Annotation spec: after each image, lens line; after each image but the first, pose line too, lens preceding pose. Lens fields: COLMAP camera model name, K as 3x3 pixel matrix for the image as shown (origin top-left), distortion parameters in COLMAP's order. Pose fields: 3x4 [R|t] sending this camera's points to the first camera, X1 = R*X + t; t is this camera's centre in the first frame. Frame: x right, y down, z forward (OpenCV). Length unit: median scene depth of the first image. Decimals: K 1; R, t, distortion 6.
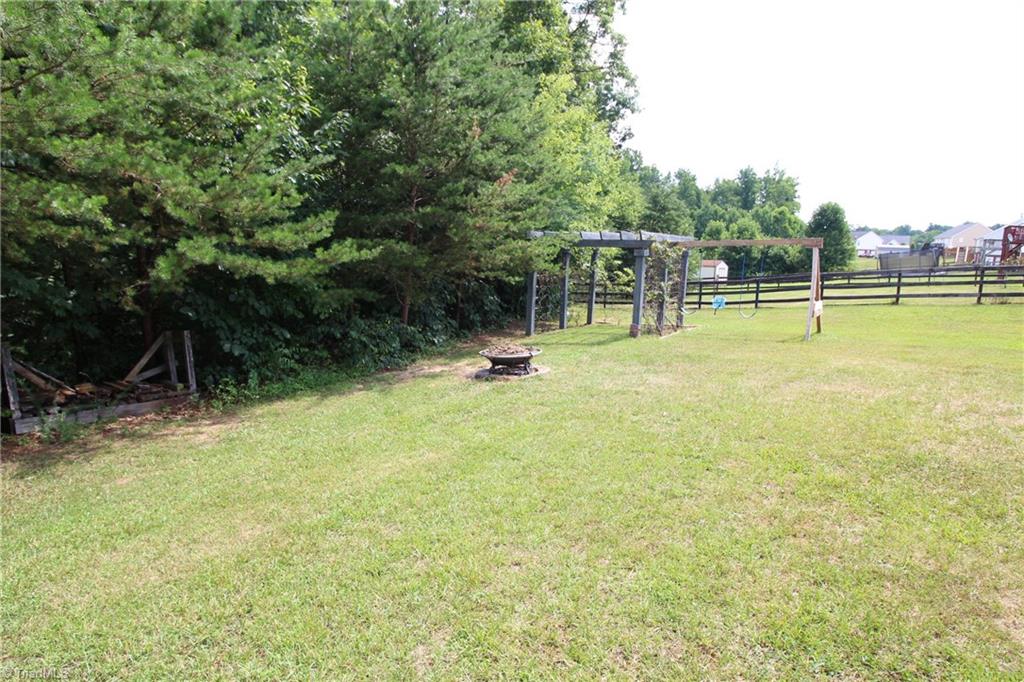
lens RADIAL K [[542.6, 0, 508.7], [0, 542.6, 340.7], [0, 0, 1]] dist [-0.004992, 0.000076]
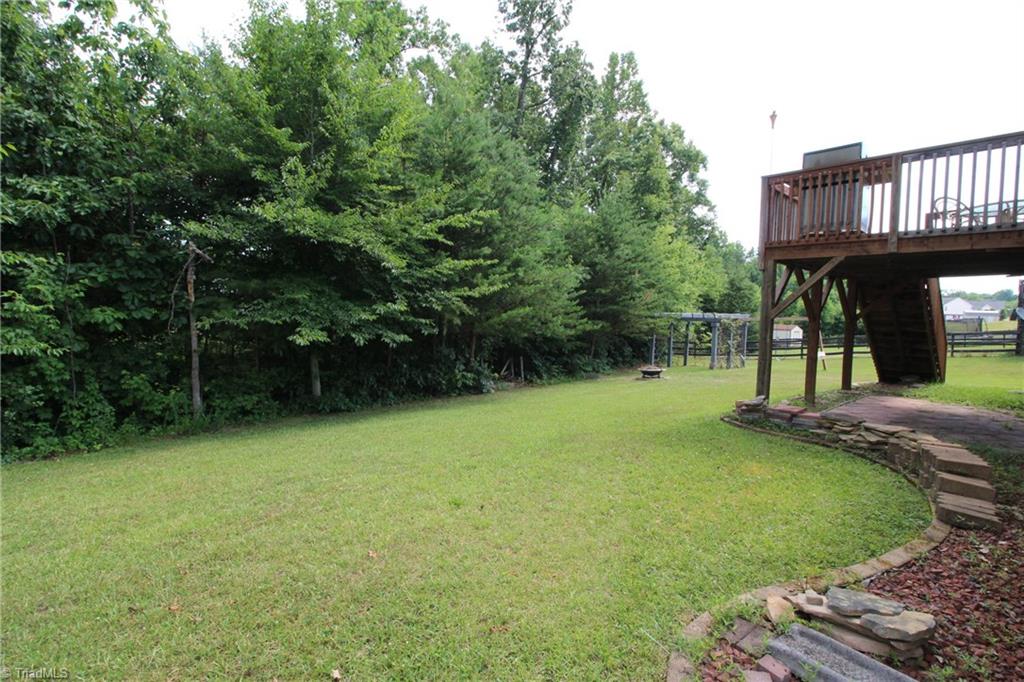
lens RADIAL K [[476.8, 0, 511.6], [0, 476.8, 336.4], [0, 0, 1]] dist [-0.007308, -0.000370]
pose [[0.981442, 0.008394, -0.191575, -0.066323], [-0.031012, 0.992838, -0.115374, 0.046128], [0.189235, 0.119174, 0.974673, -0.372114]]
